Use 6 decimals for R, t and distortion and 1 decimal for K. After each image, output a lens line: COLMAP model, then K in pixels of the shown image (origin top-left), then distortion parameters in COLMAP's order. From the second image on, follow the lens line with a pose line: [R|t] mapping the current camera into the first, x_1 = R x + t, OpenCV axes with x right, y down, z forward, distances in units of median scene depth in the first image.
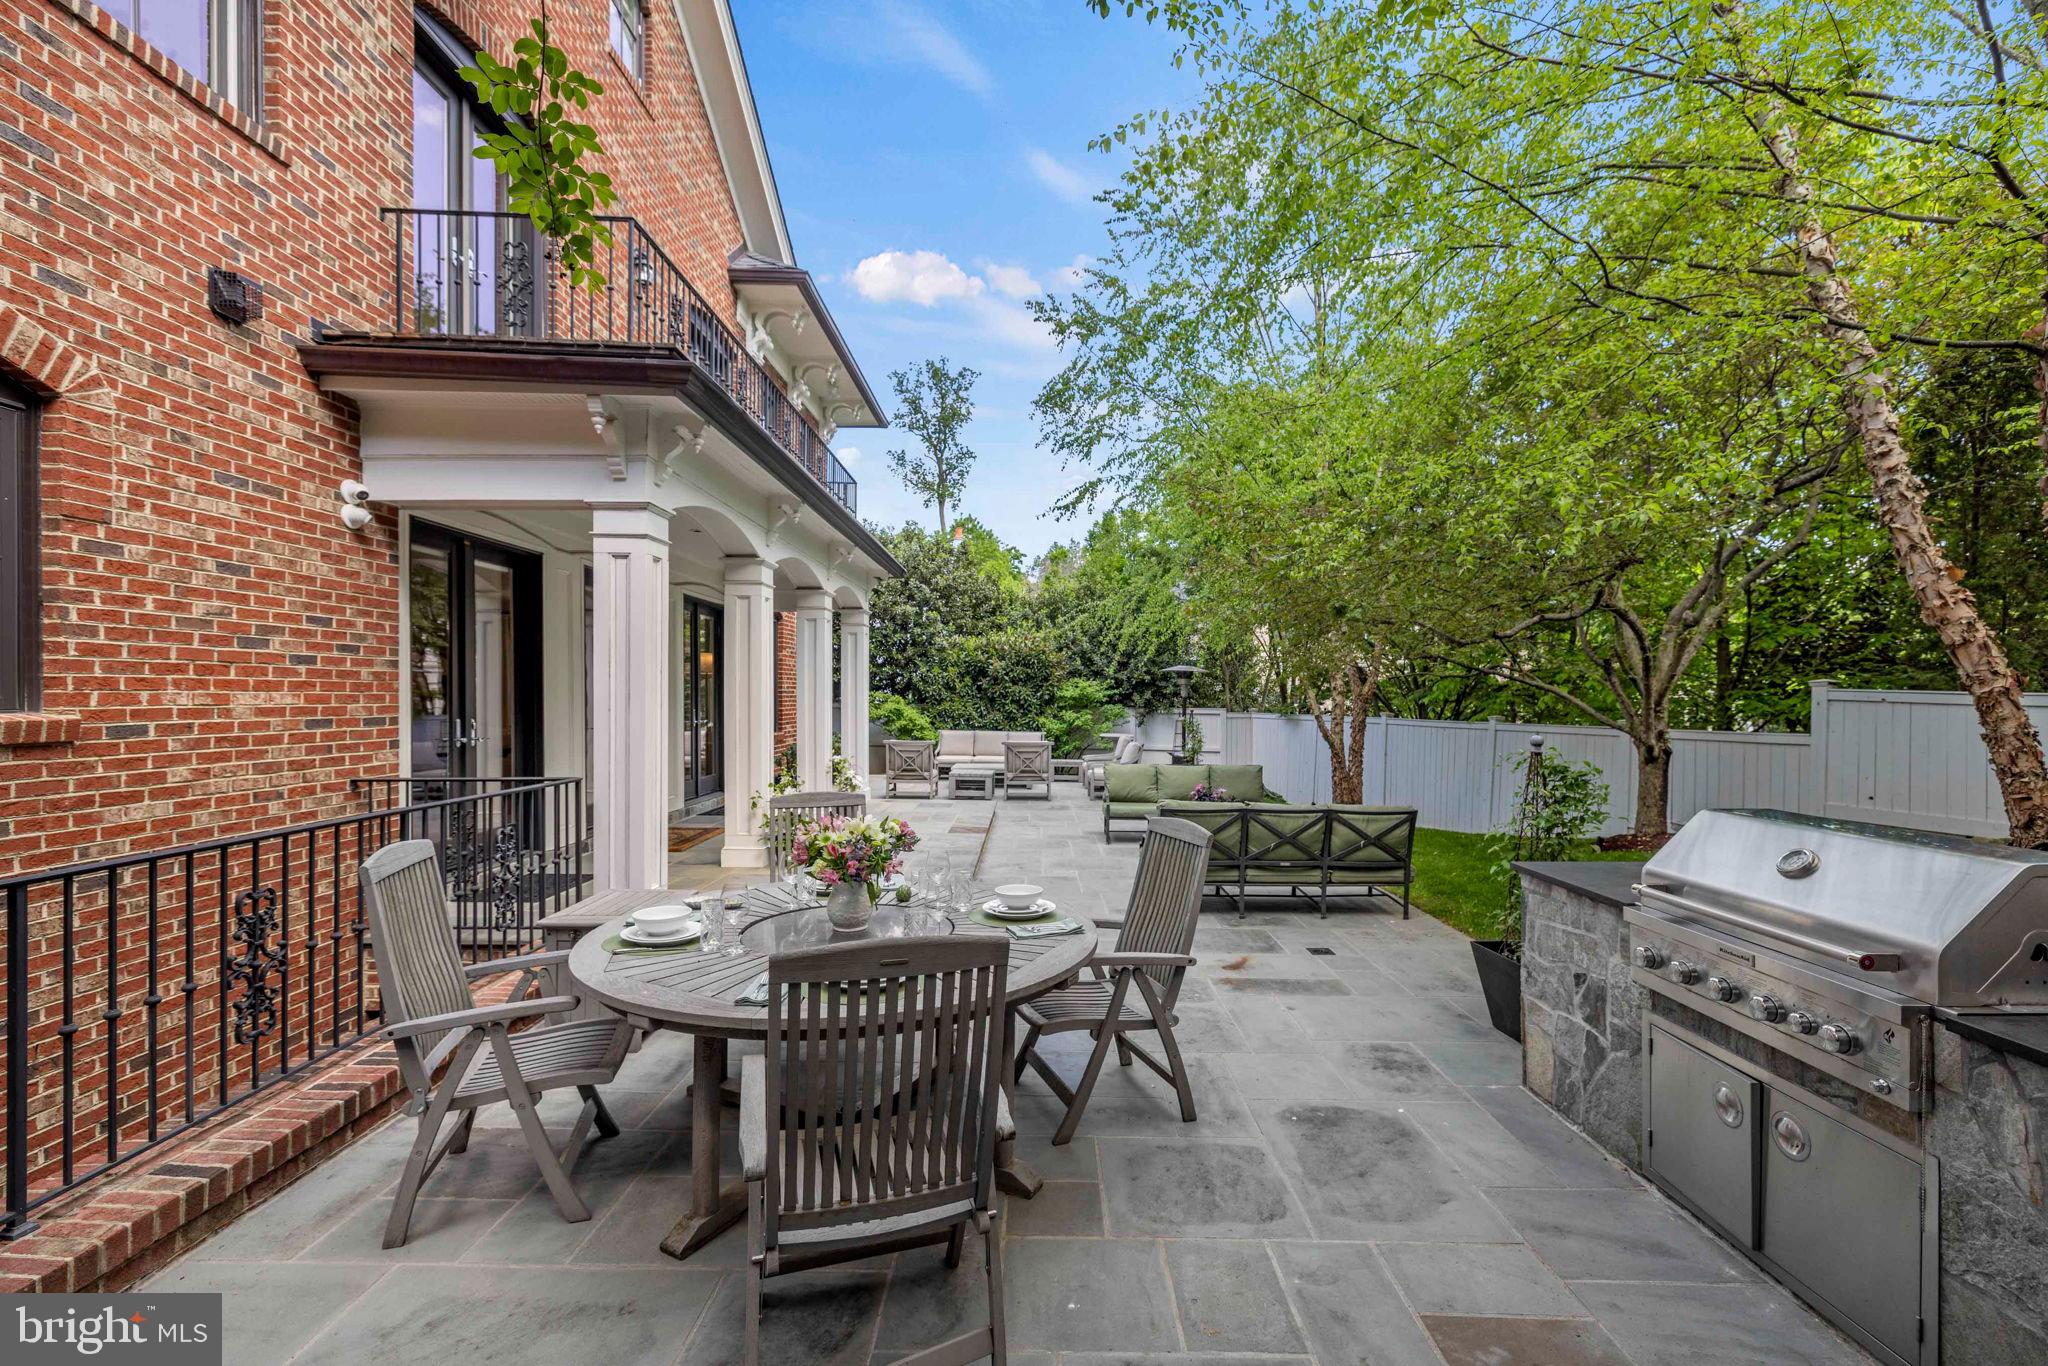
lens RADIAL K [[892.3, 0, 1028.5], [0, 892.3, 695.8], [0, 0, 1]] dist [0.002015, 0.000144]
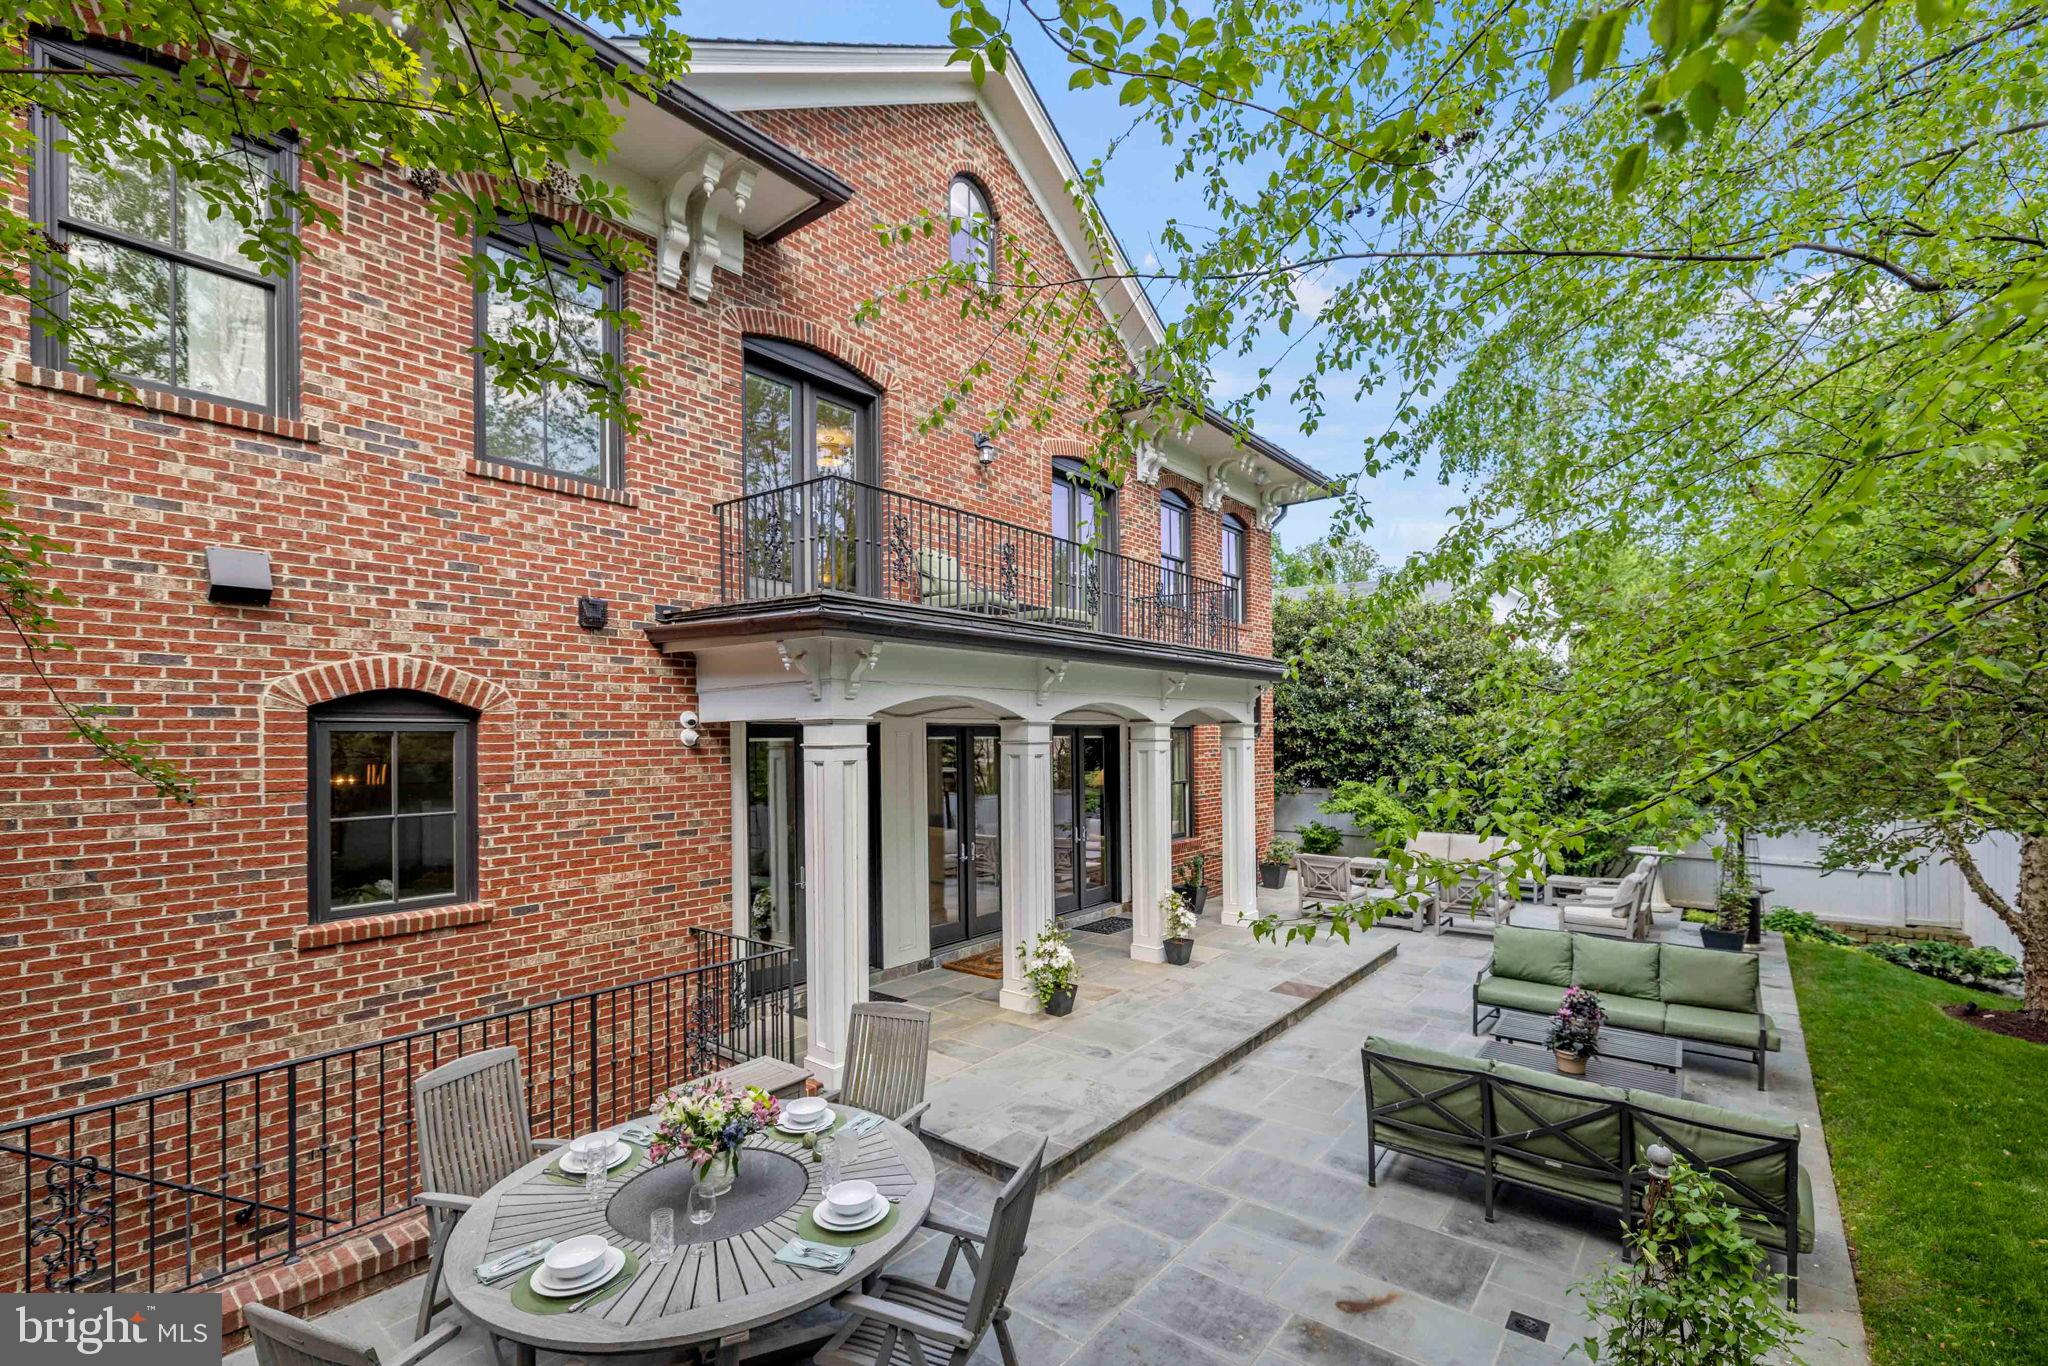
lens RADIAL K [[892.3, 0, 1006.1], [0, 892.3, 732.2], [0, 0, 1]] dist [0.002015, 0.000144]
pose [[0.772734, -0.020162, -0.634410, 0.606722], [0.018026, 0.999789, -0.009818, -0.222407], [0.634474, -0.003849, 0.772935, 0.284734]]
